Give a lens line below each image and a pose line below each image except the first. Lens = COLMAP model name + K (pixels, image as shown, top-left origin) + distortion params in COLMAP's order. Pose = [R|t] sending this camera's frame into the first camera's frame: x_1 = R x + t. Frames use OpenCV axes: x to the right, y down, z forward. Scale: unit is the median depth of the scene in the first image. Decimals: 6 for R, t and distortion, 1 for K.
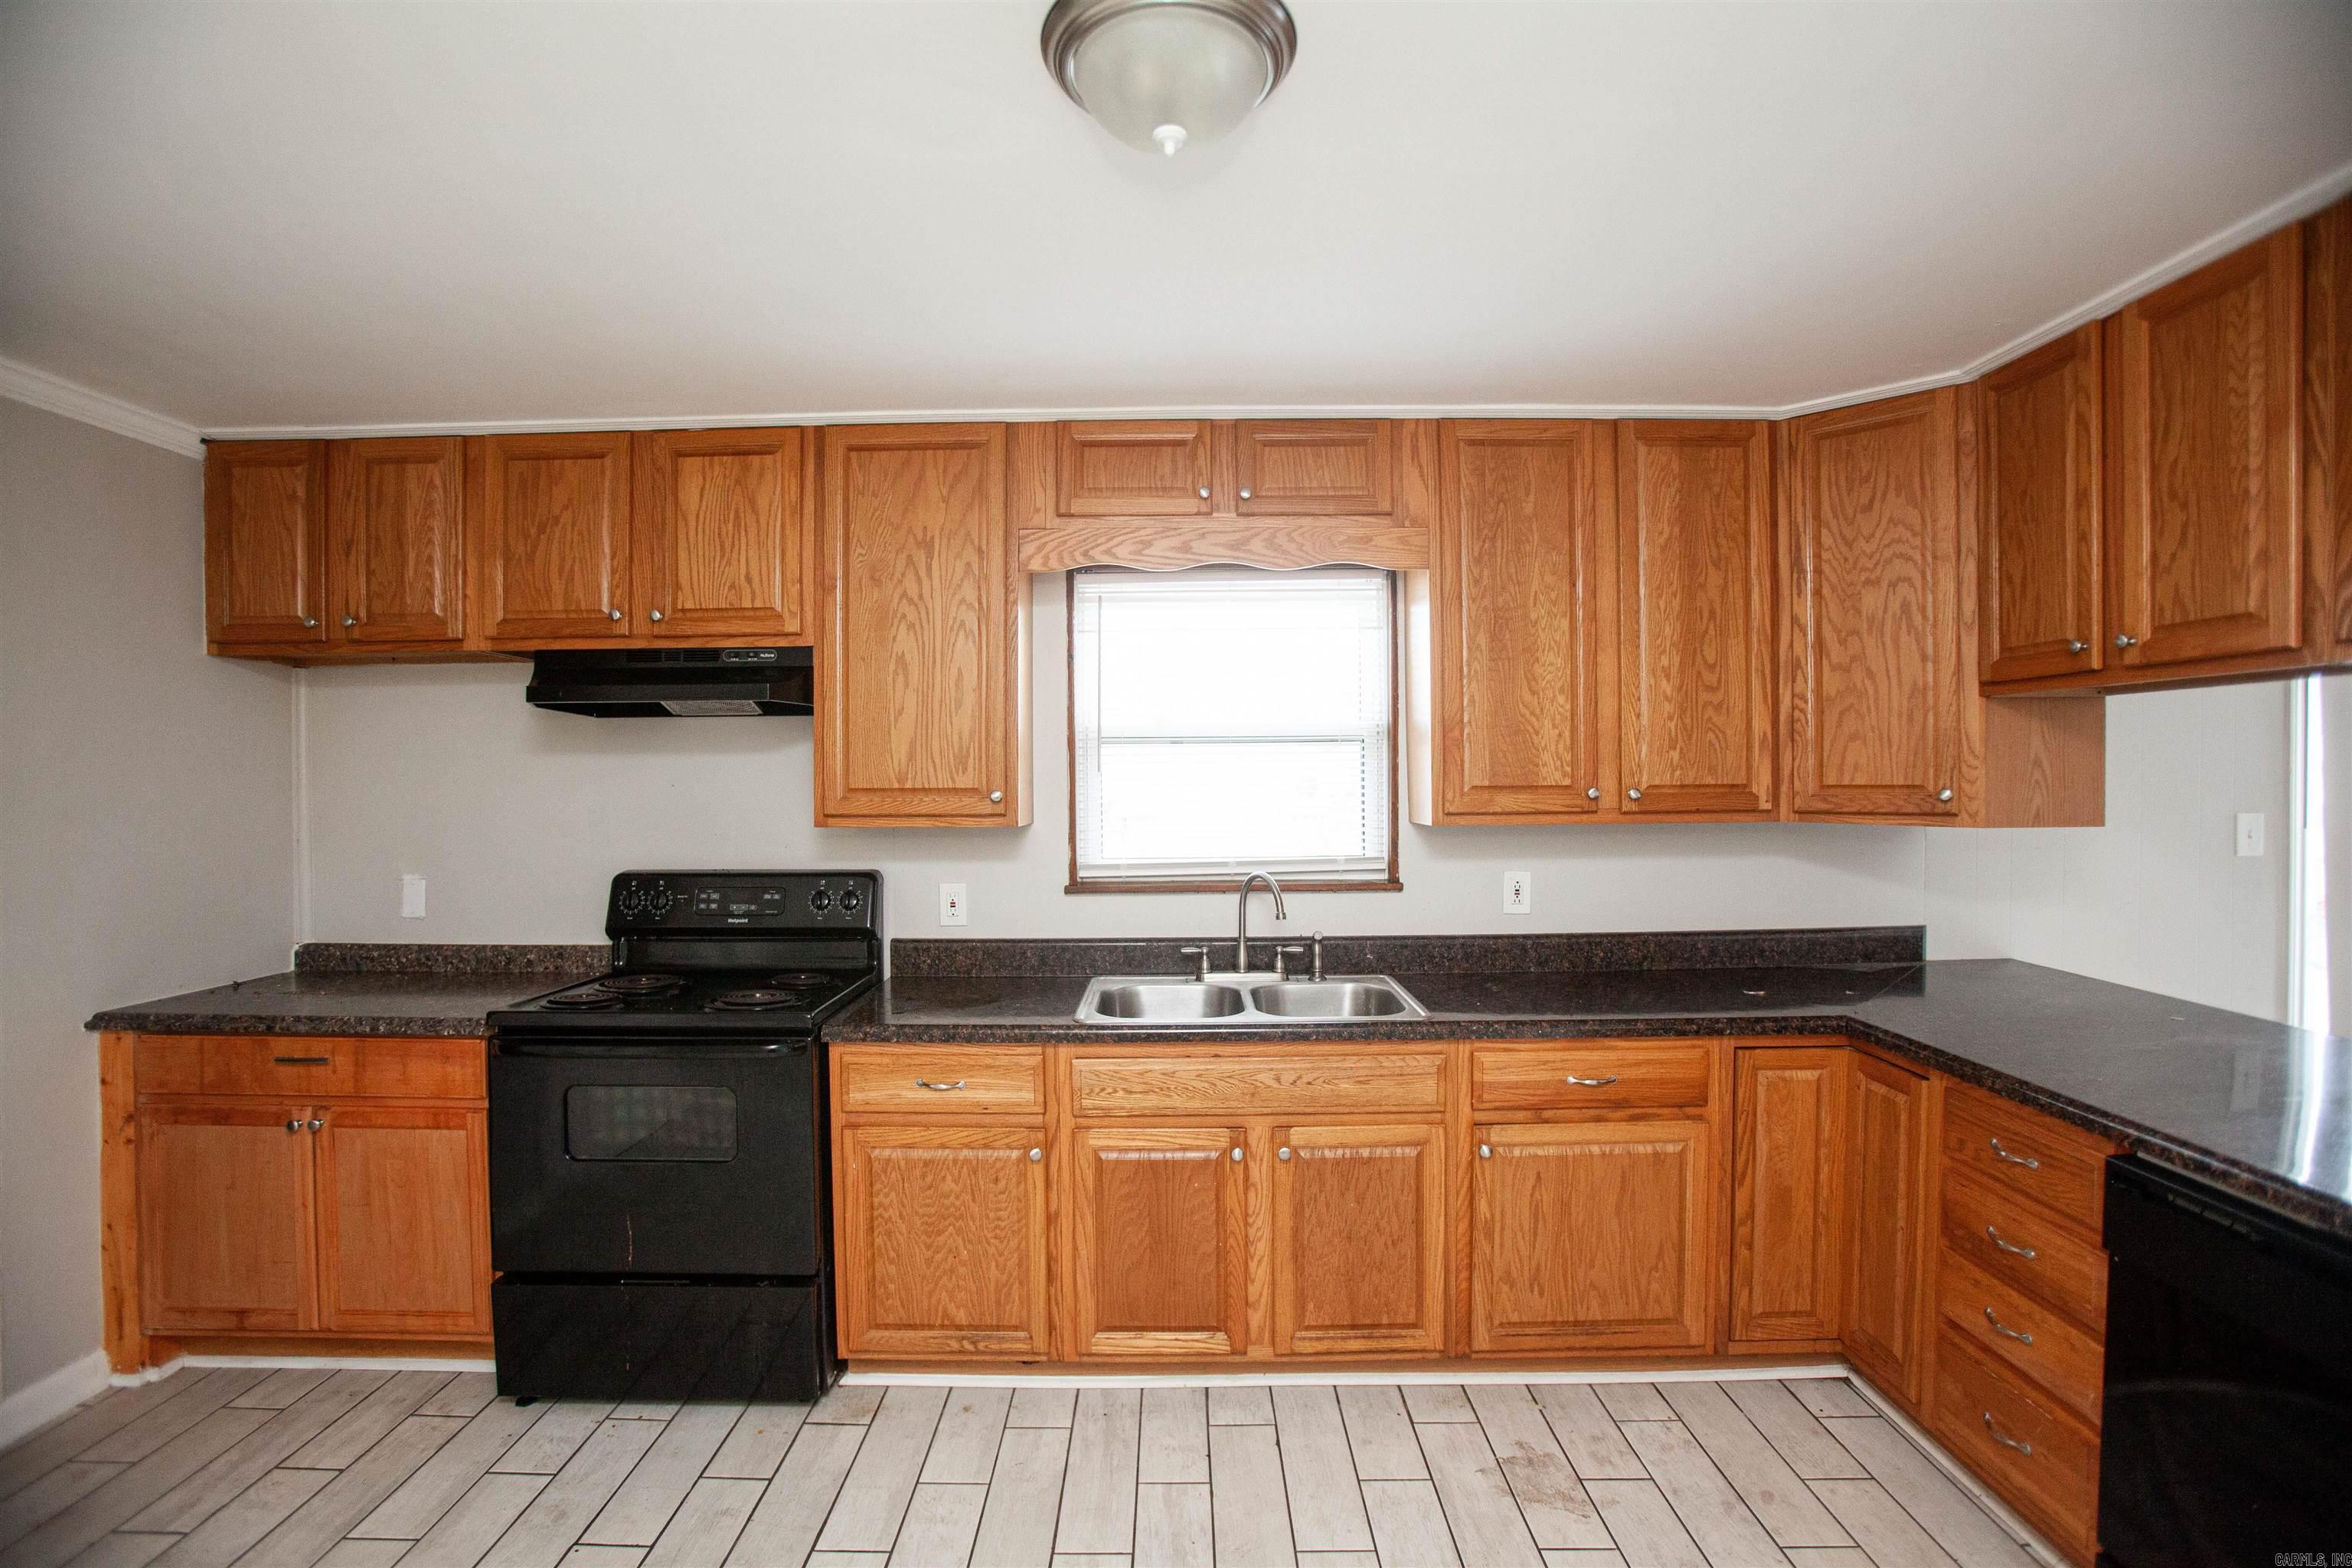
lens RADIAL K [[1094.2, 0, 1161.8], [0, 1094.2, 790.5], [0, 0, 1]] dist [-0.079721, 0.037483]
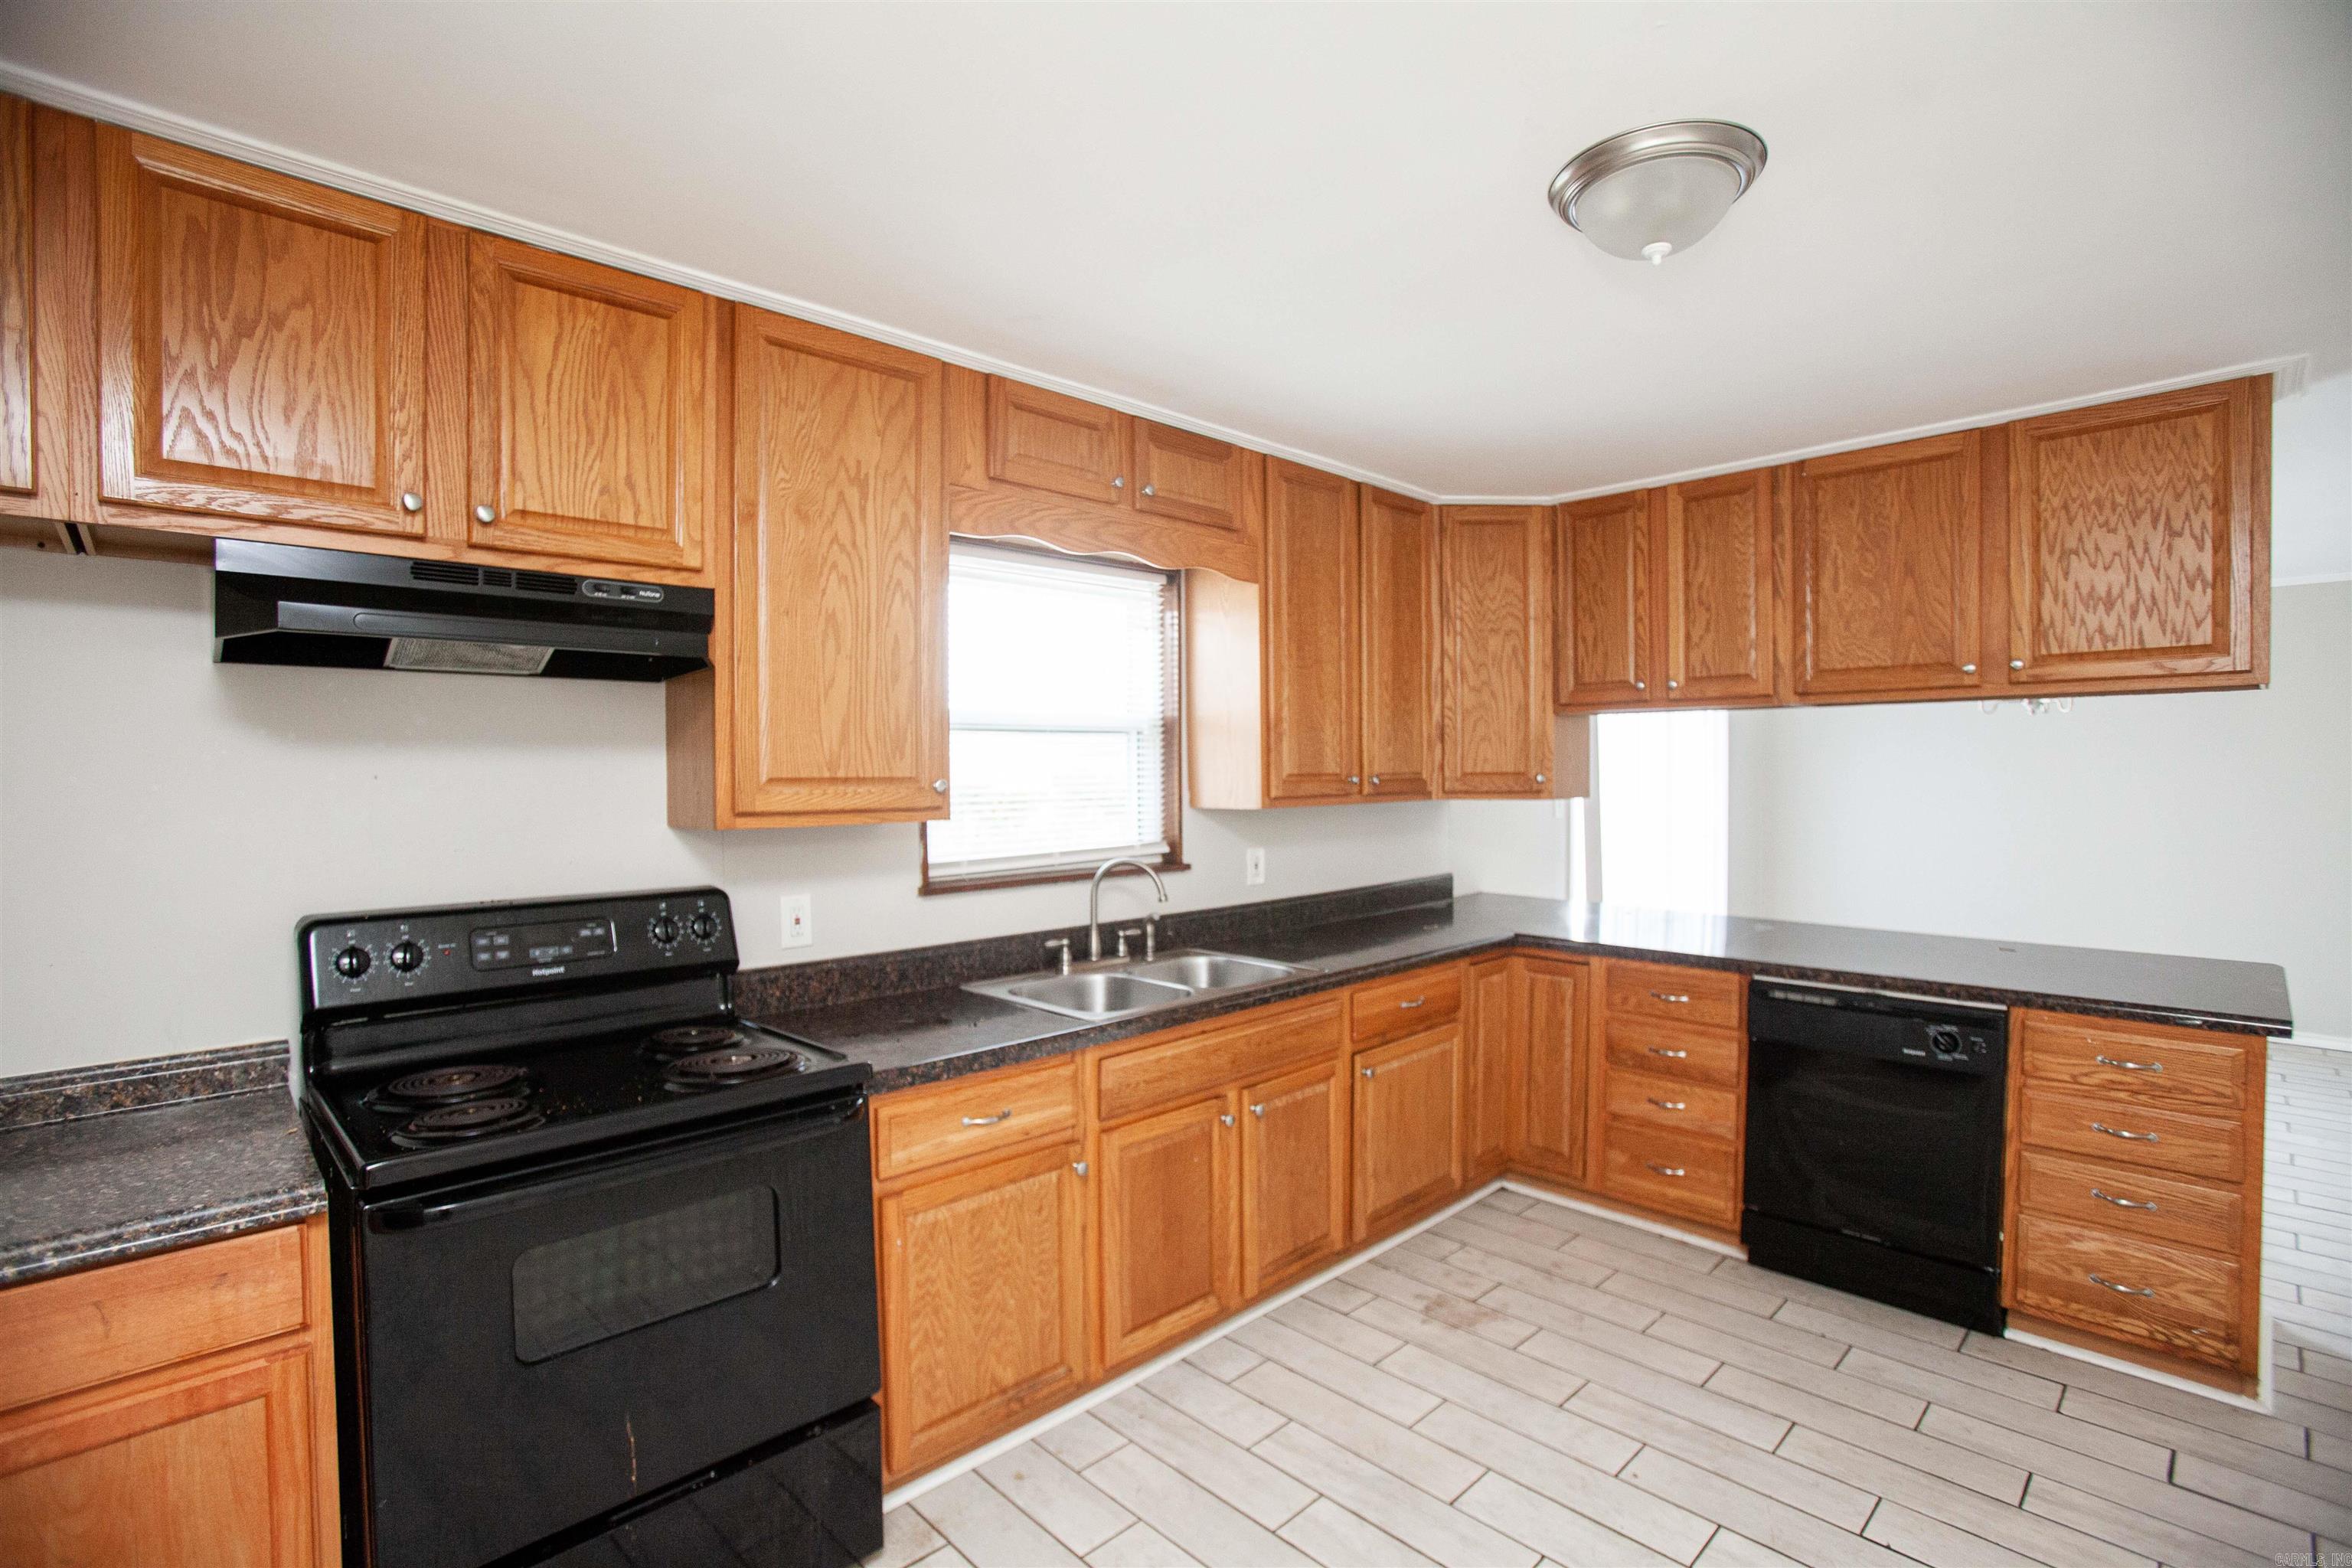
lens RADIAL K [[1094.2, 0, 1161.8], [0, 1094.2, 790.5], [0, 0, 1]] dist [-0.079721, 0.037483]
pose [[0.712635, -0.011426, 0.701442, -0.643779], [0.011510, 0.999923, 0.004594, 0.006863], [-0.701441, 0.004799, 0.712712, 0.258919]]
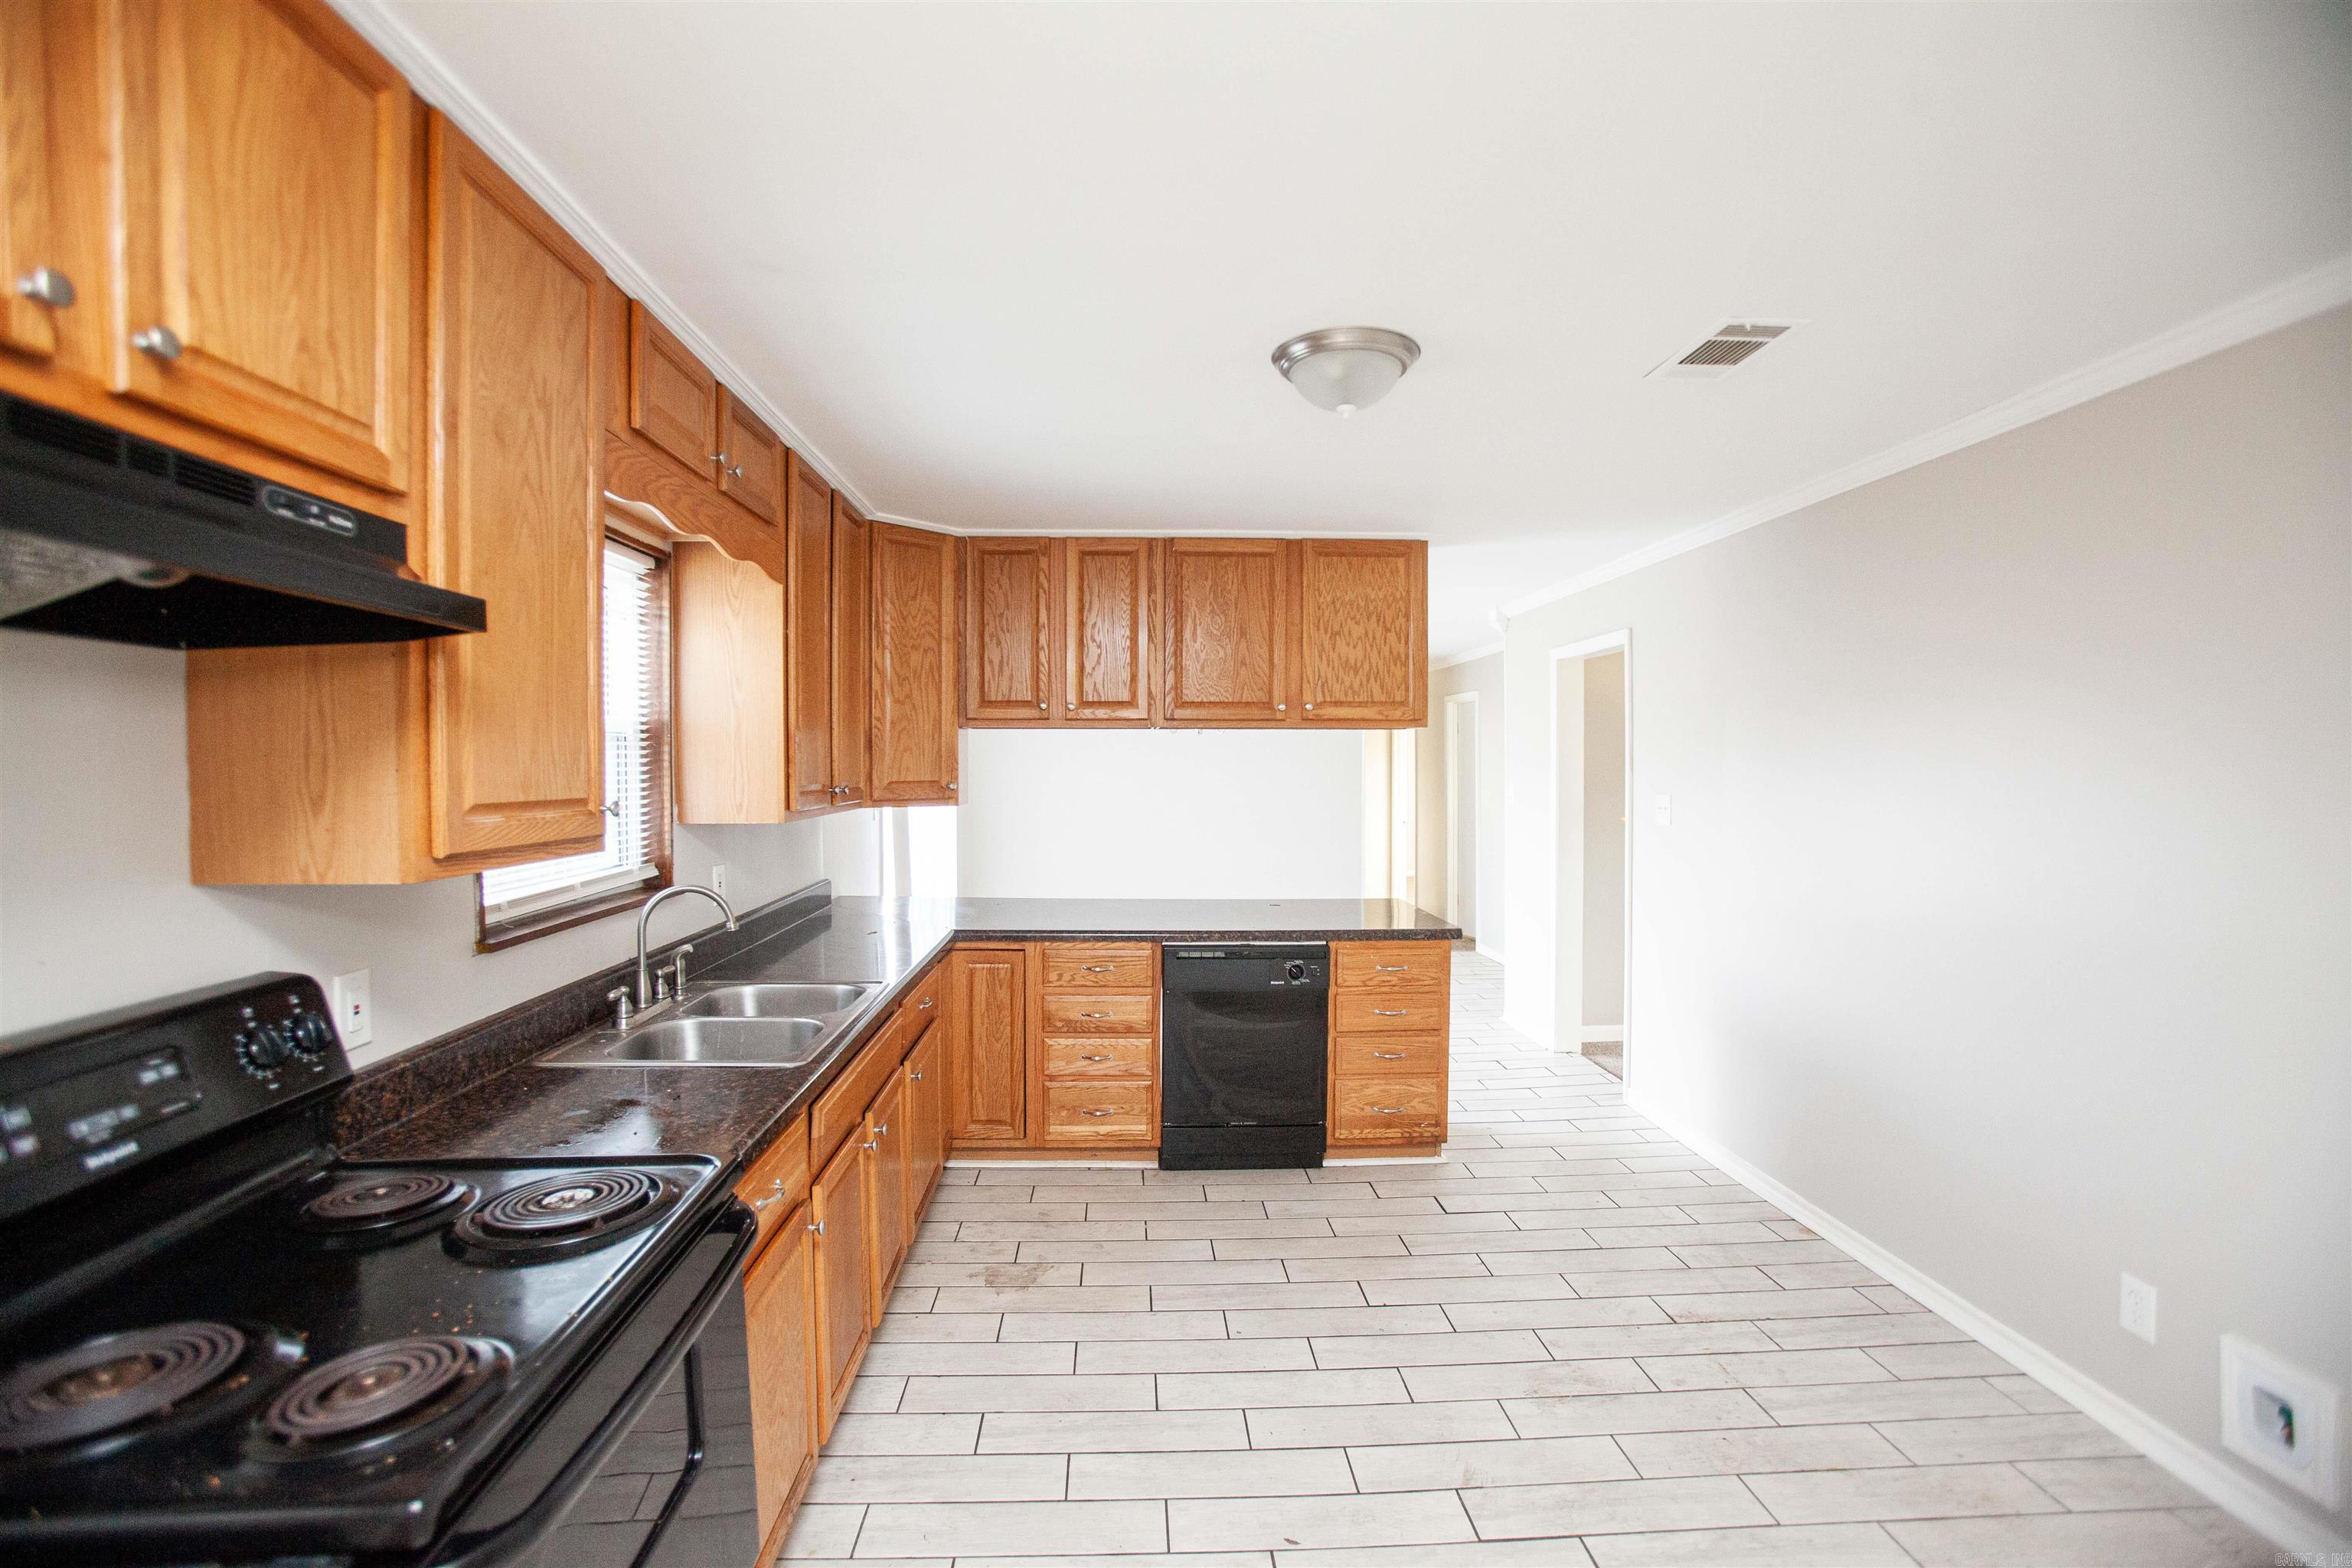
lens RADIAL K [[1094.2, 0, 1161.8], [0, 1094.2, 790.5], [0, 0, 1]] dist [-0.079721, 0.037483]
pose [[-0.054072, -0.017640, 0.998381, -0.859340], [0.013604, 0.999738, 0.018401, -0.014214], [-0.998444, 0.014577, -0.053818, 0.697235]]
